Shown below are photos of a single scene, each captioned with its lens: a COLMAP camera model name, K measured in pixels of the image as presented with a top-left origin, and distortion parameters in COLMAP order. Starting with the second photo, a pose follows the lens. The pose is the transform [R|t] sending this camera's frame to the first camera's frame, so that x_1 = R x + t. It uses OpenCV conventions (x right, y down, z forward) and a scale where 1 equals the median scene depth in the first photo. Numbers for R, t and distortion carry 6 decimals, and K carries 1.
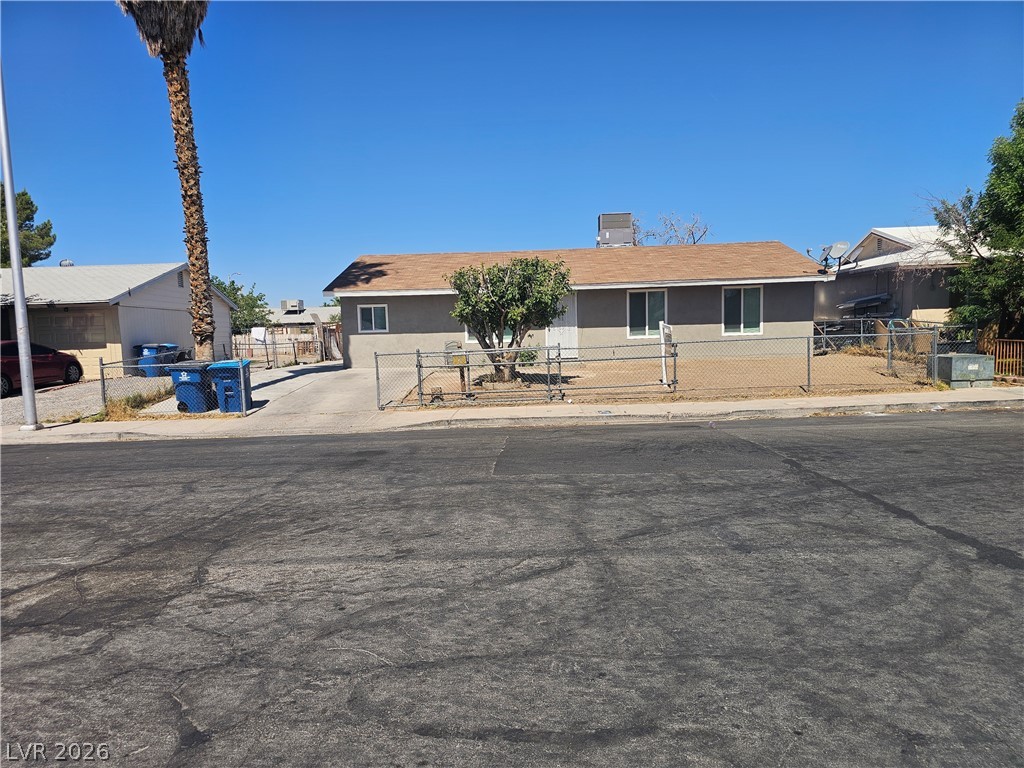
lens RADIAL K [[701.3, 0, 512.0], [0, 701.3, 384.0], [0, 0, 1]] dist [0.073133, -0.000545]
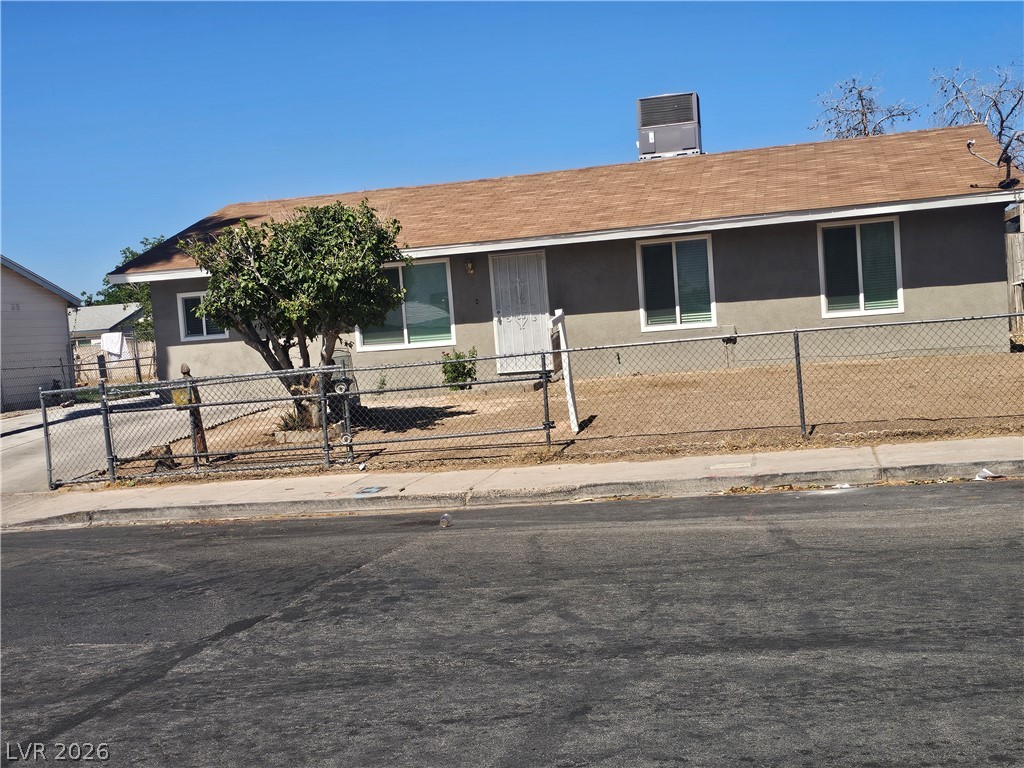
lens RADIAL K [[1231.0, 0, 512.0], [0, 1231.0, 384.0], [0, 0, 1]] dist [0.107662, -0.004190]
pose [[0.977371, -0.035263, -0.208573, 0.264919], [0.032945, 0.999351, -0.014579, -0.014443], [0.208951, 0.007377, 0.977898, 0.061845]]
